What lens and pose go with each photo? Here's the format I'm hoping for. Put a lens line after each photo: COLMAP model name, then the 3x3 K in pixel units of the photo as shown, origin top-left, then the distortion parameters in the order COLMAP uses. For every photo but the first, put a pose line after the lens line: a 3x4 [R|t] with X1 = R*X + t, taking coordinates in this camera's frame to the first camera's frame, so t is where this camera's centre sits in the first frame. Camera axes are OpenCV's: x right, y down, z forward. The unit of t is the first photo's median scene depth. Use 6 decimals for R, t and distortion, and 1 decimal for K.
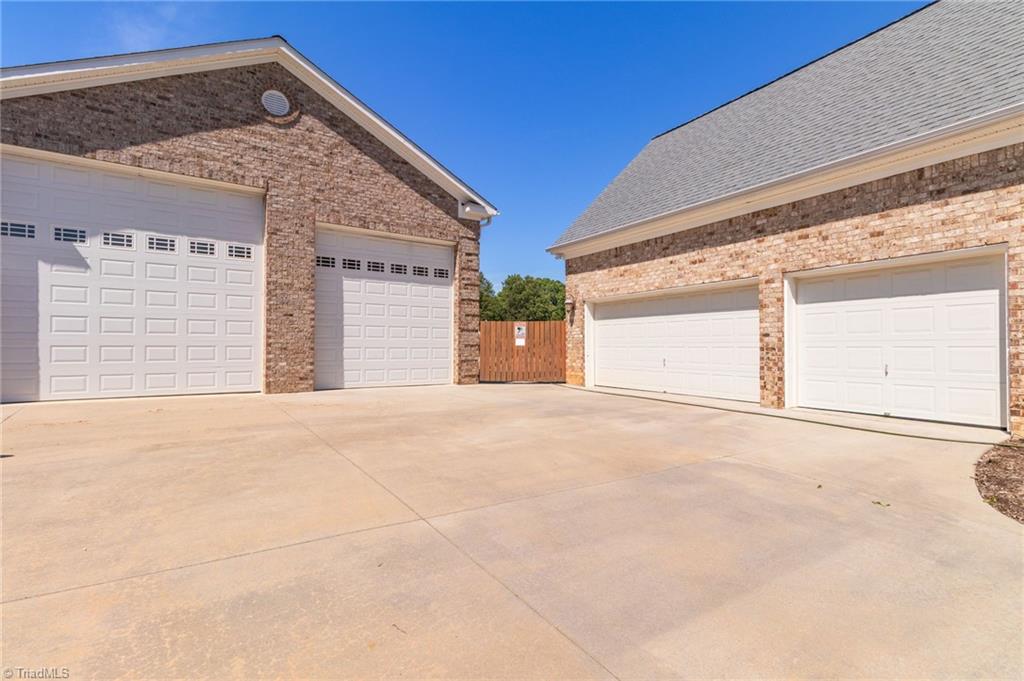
lens RADIAL K [[543.2, 0, 487.3], [0, 543.2, 344.8], [0, 0, 1]] dist [0.006663, -0.001379]
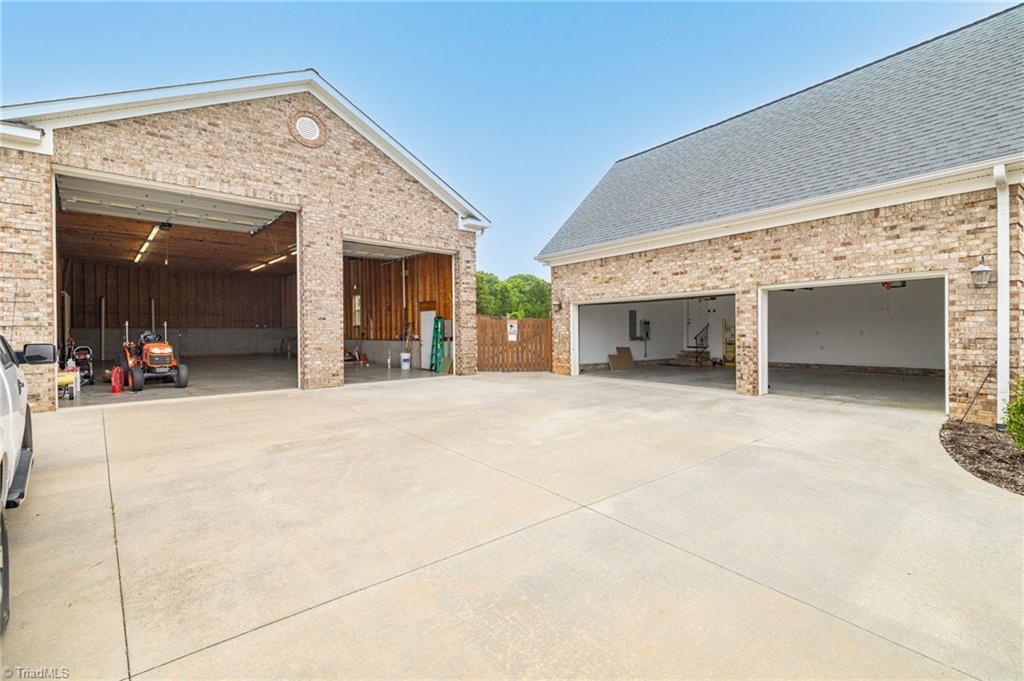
lens RADIAL K [[482.3, 0, 485.1], [0, 482.3, 339.8], [0, 0, 1]] dist [-0.003574, 0.000831]
pose [[0.995534, -0.012574, 0.093562, -0.146376], [0.011059, 0.999799, 0.016696, -0.028594], [-0.093754, -0.015586, 0.995473, -0.026394]]
